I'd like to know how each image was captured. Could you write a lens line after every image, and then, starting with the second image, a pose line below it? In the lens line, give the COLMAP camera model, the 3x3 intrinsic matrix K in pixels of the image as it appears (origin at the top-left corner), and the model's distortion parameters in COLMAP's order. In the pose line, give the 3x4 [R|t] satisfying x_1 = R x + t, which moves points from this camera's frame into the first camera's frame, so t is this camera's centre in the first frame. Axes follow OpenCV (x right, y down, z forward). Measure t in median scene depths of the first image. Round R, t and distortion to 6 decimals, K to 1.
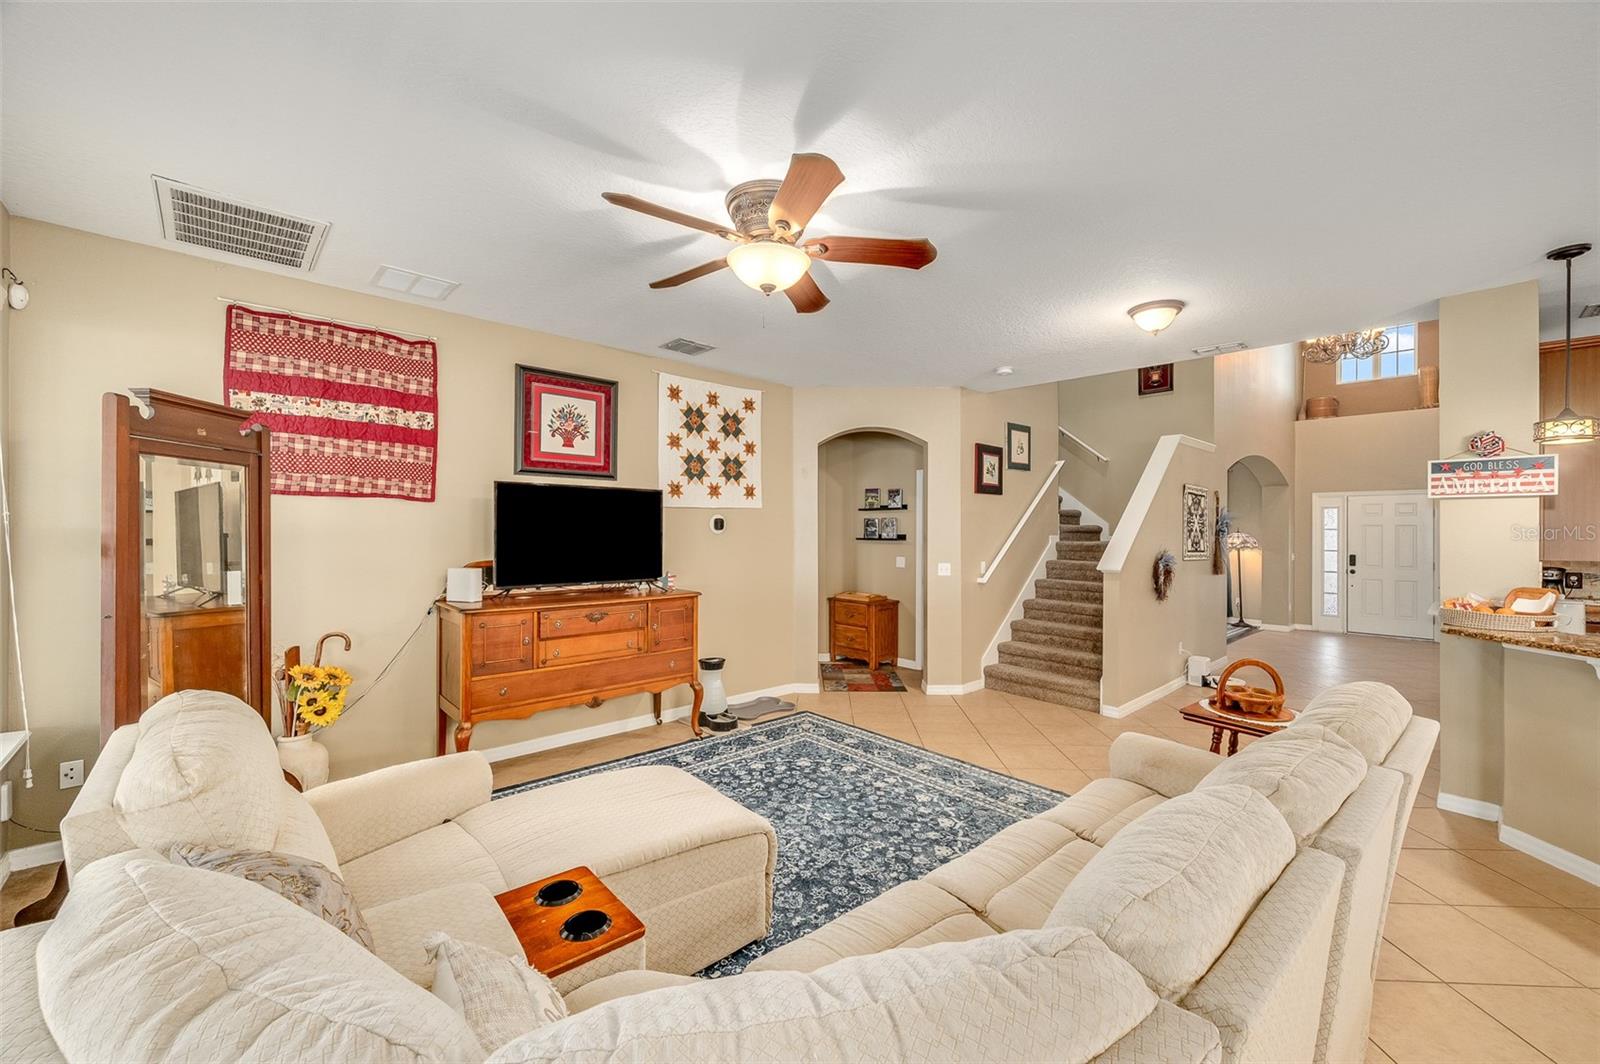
lens RADIAL K [[628.8, 0, 806.0], [0, 628.8, 524.8], [0, 0, 1]] dist [0.001637, 0.000508]
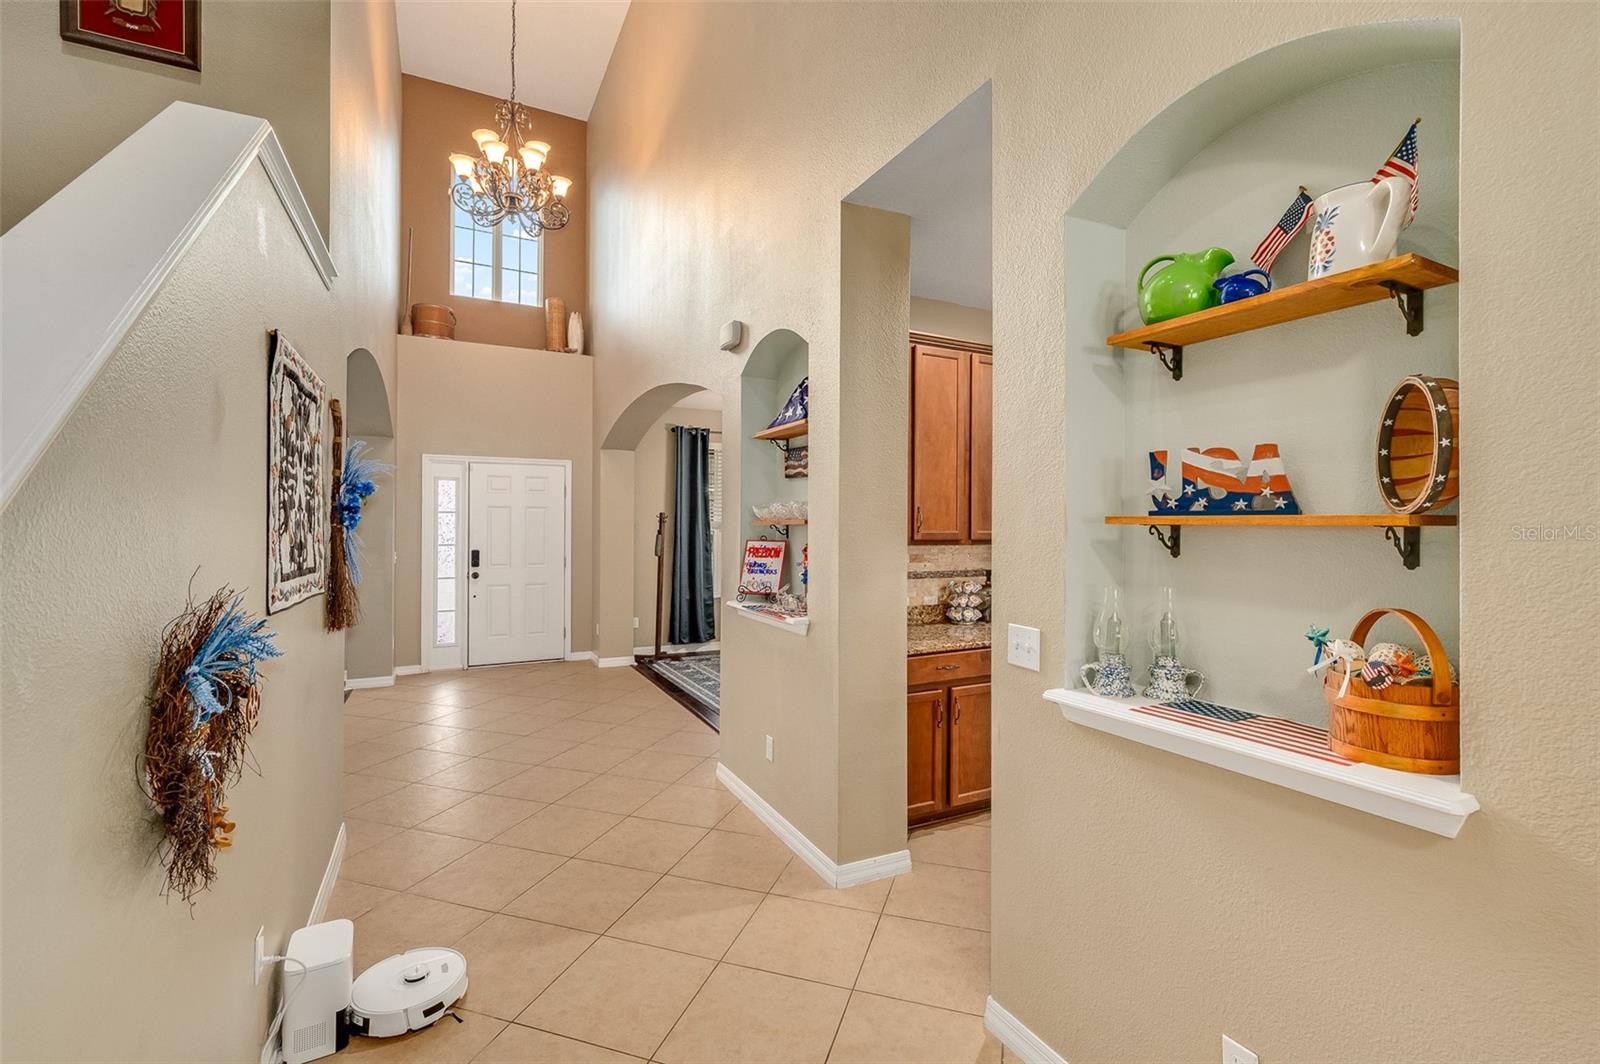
lens RADIAL K [[698.4, 0, 802.8], [0, 698.4, 523.5], [0, 0, 1]] dist [0.001170, -0.000174]
pose [[0.273674, -0.005695, 0.961806, 0.582690], [-0.011369, 0.999893, 0.009156, 0.019457], [-0.961755, -0.013441, 0.273581, 1.084720]]
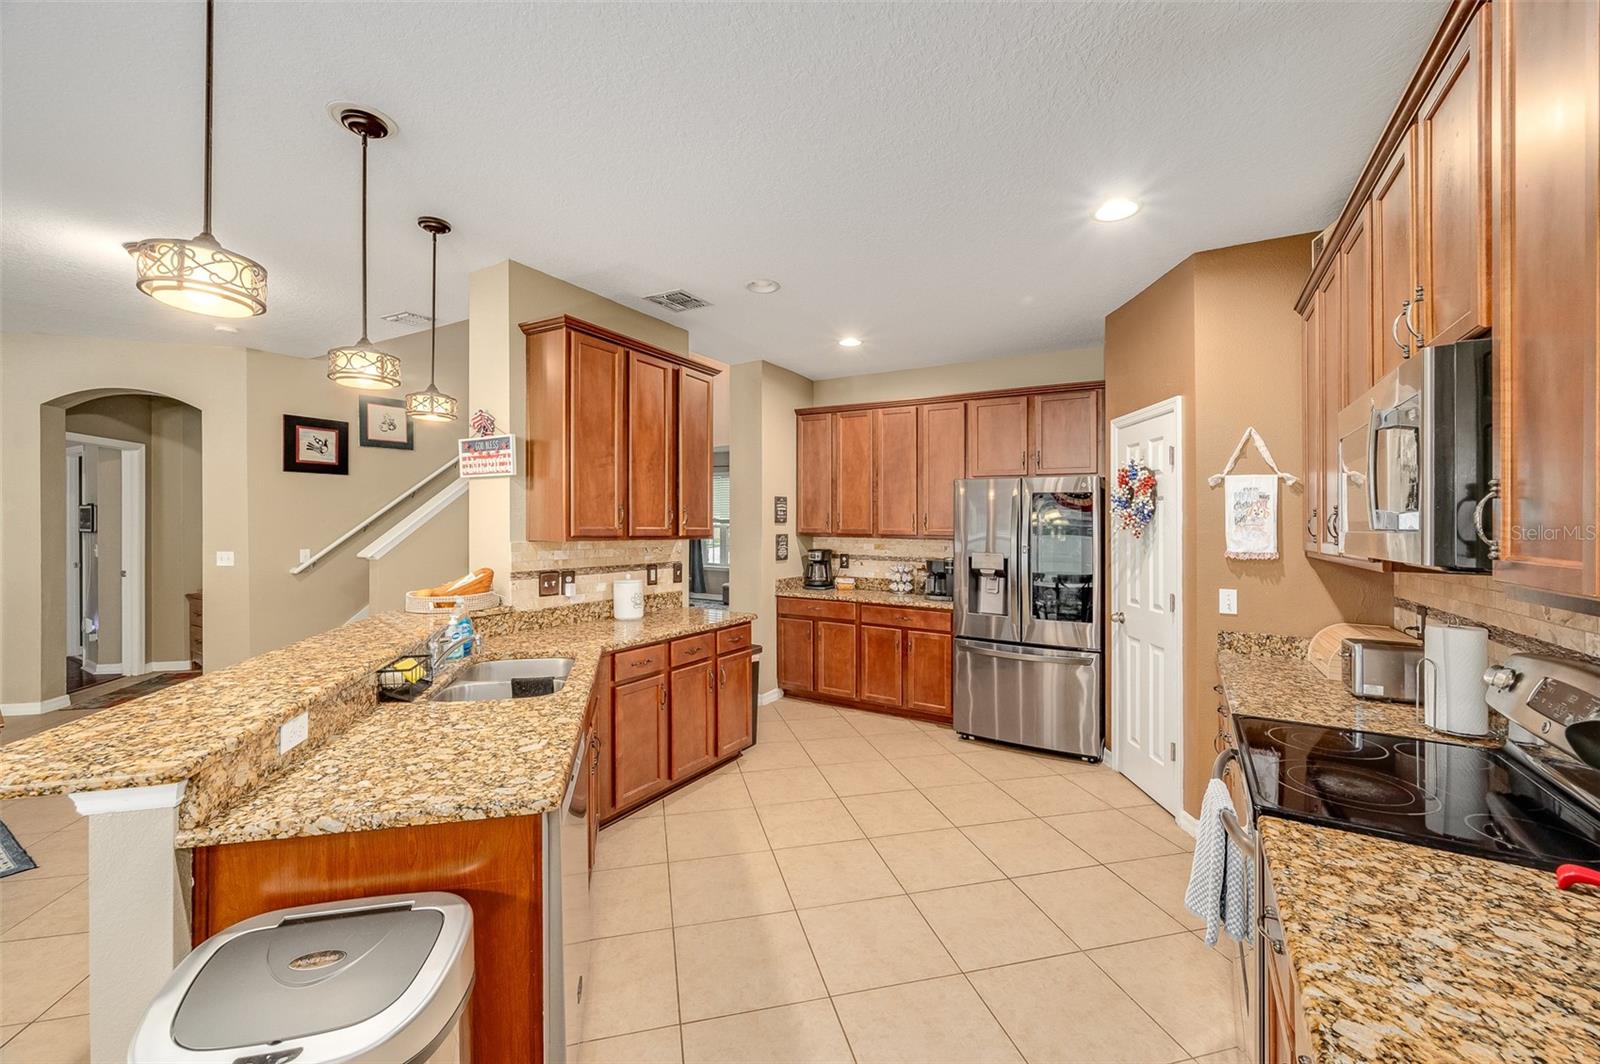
lens RADIAL K [[635.1, 0, 800.5], [0, 635.1, 522.1], [0, 0, 1]] dist [-0.000062, 0.000243]
pose [[0.961744, 0.002842, 0.273936, 1.059185], [-0.005390, 0.999949, 0.008550, 0.012686], [-0.273898, -0.009700, 0.961710, -0.077616]]
